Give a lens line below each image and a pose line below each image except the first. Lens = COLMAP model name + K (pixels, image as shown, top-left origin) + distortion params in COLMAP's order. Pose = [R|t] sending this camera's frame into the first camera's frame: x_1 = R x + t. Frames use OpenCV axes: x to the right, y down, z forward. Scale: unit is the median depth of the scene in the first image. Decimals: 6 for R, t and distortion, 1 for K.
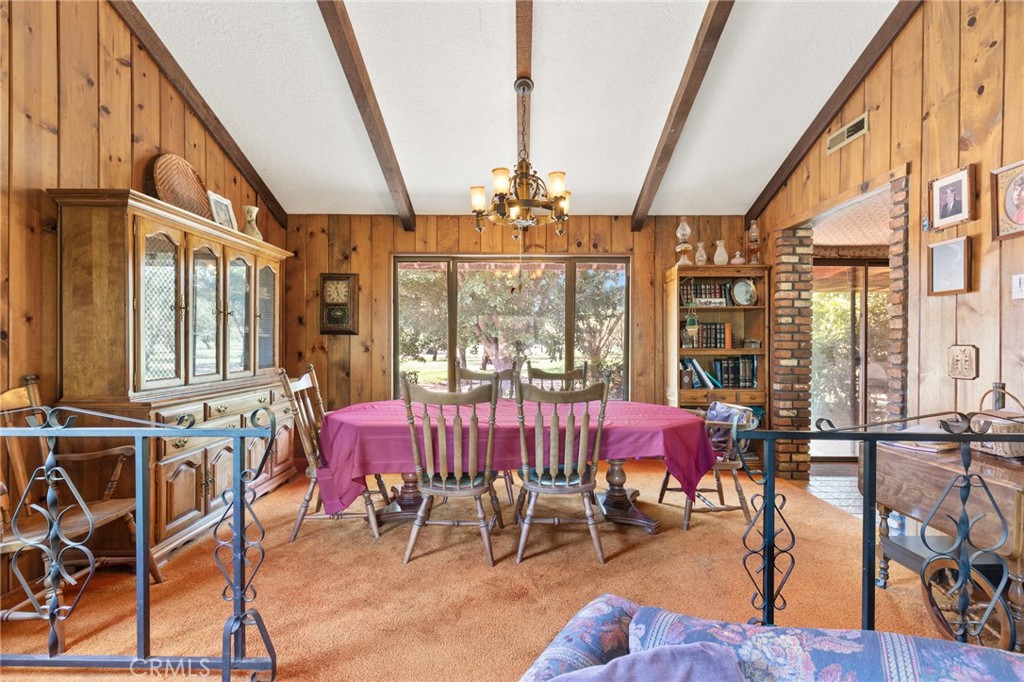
lens RADIAL K [[460.7, 0, 515.9], [0, 460.7, 344.4], [0, 0, 1]] dist [0.002551, 0.000007]
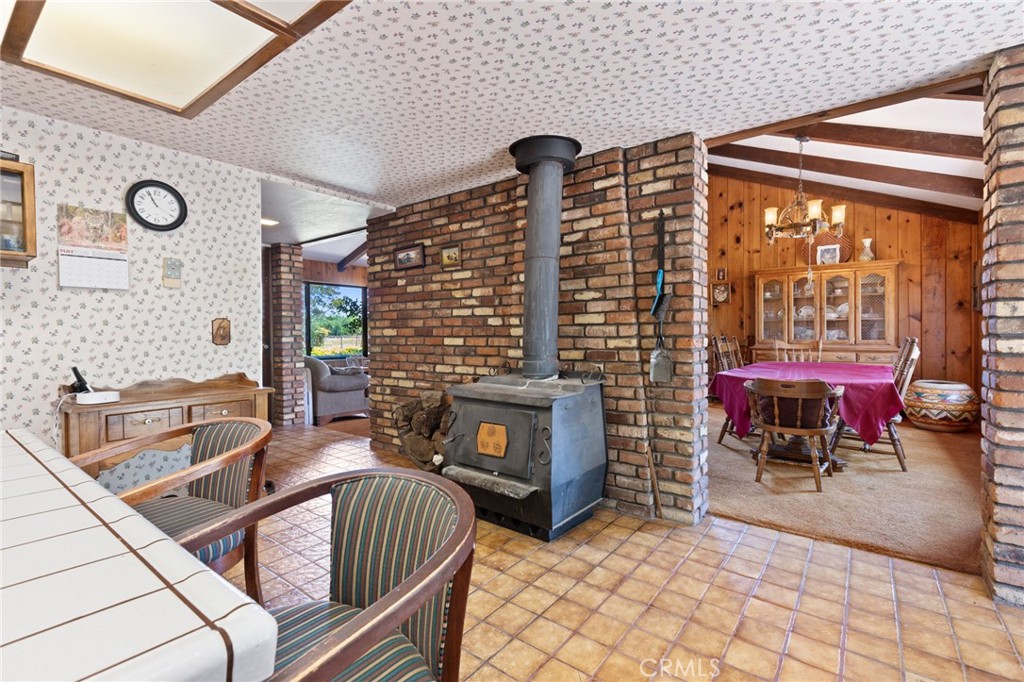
lens RADIAL K [[455.9, 0, 519.1], [0, 455.9, 337.2], [0, 0, 1]] dist [0.003843, -0.000368]
pose [[-0.592798, 0.007068, -0.805320, 1.245957], [-0.002374, 0.999942, 0.010523, 0.025709], [0.805347, 0.008150, -0.592747, 0.851191]]
